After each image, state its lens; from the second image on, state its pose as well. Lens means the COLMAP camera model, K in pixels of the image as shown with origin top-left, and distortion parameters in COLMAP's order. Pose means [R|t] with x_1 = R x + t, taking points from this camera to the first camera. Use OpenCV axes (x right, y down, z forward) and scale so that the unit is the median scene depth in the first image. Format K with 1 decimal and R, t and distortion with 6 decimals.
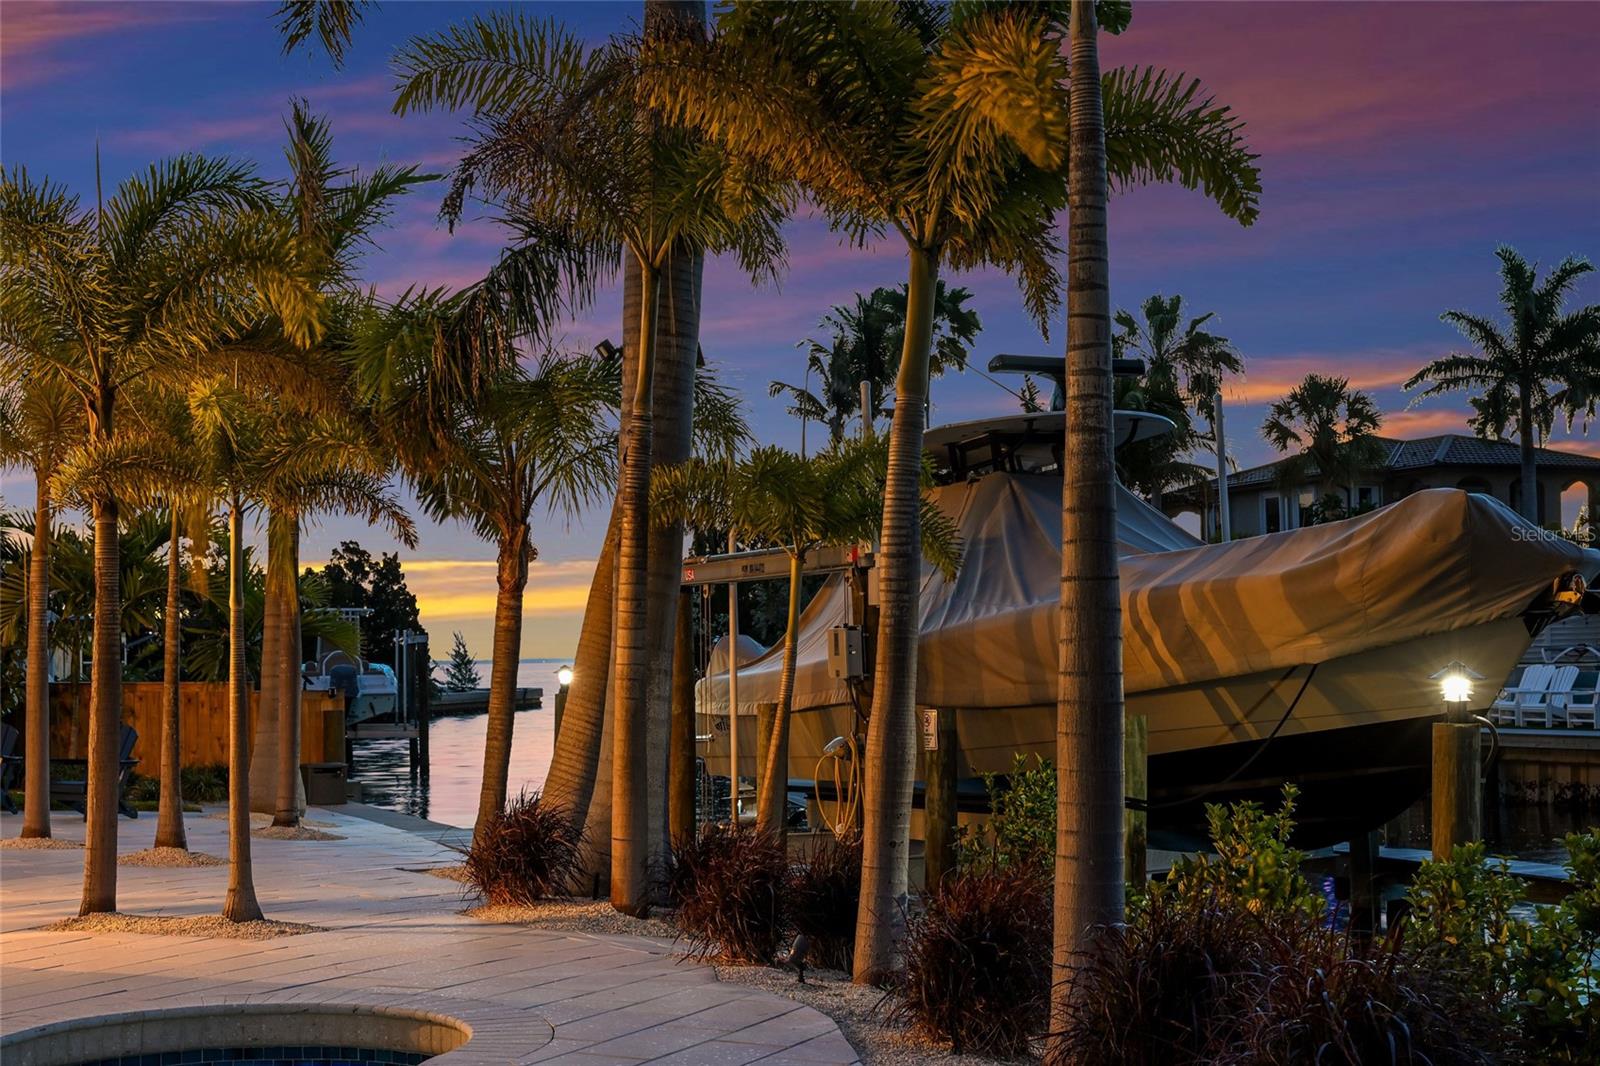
lens RADIAL K [[2176.3, 0, 800.0], [0, 2176.3, 533.0], [0, 0, 1]] dist [-0.031120, -0.018577]
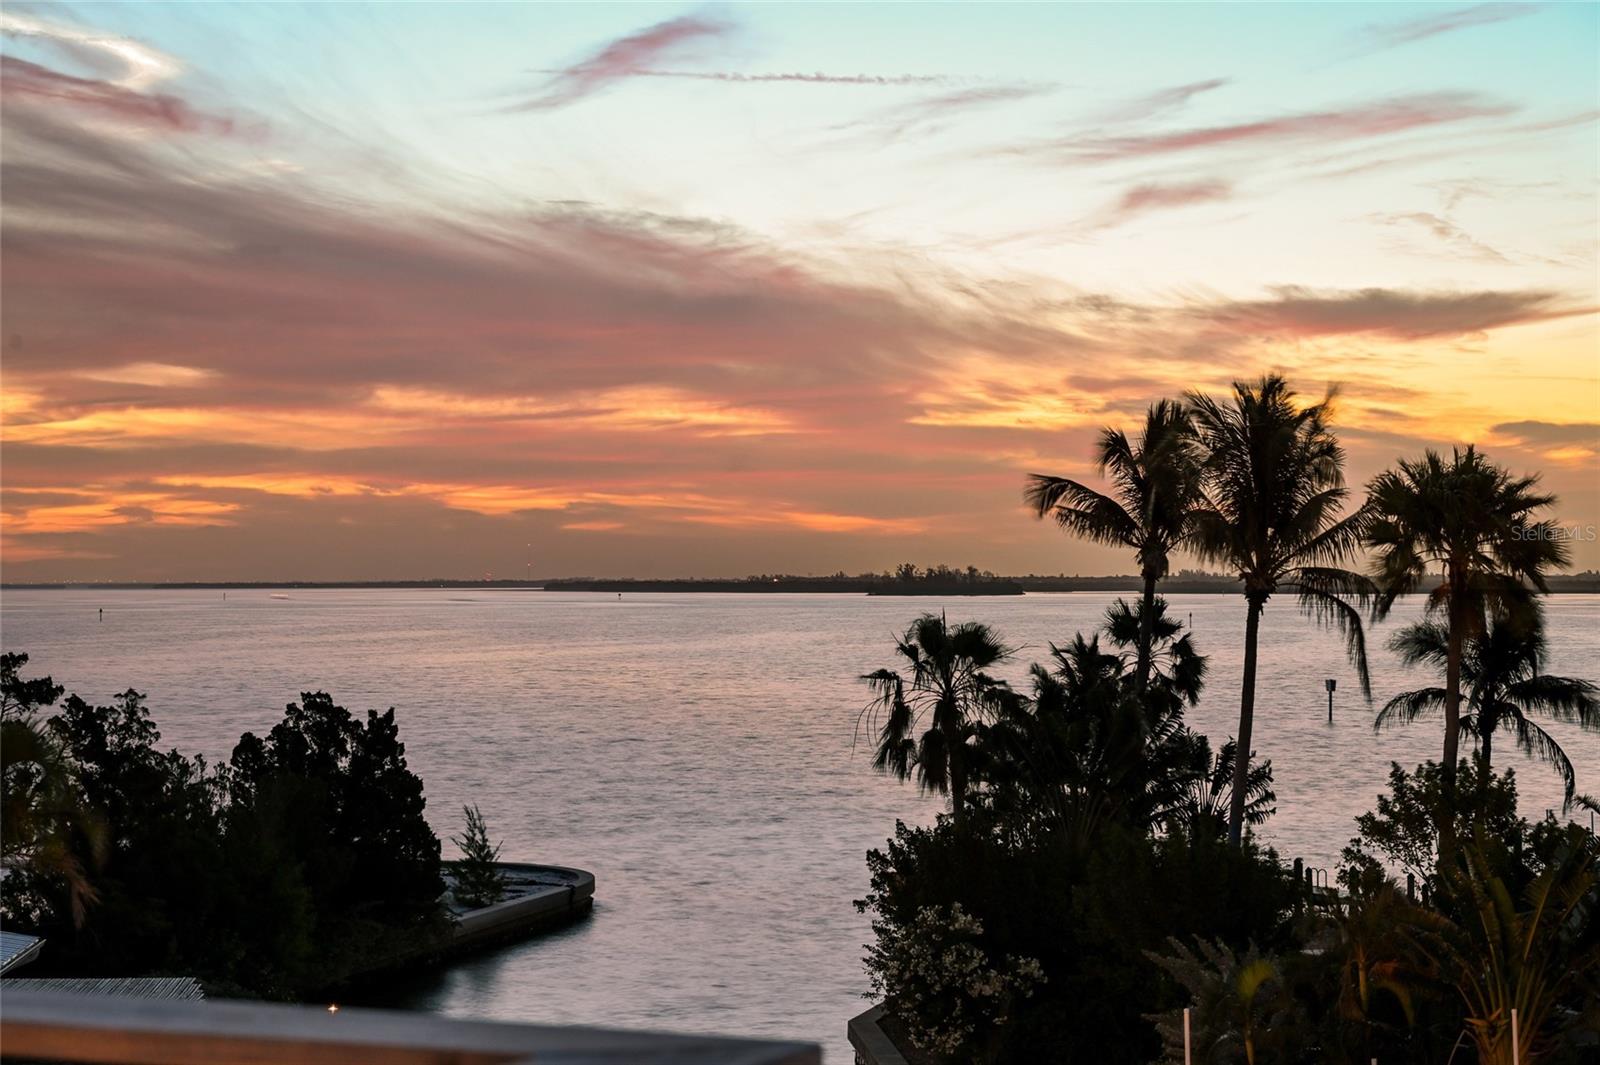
lens RADIAL K [[3148.4, 0, 800.0], [0, 3148.4, 532.5], [0, 0, 1]] dist [-0.062340, 0.033488]
pose [[0.999797, 0.020079, -0.001789, -0.071067], [-0.019965, 0.998546, 0.050065, -0.087153], [0.002791, -0.050020, 0.998744, 0.124648]]
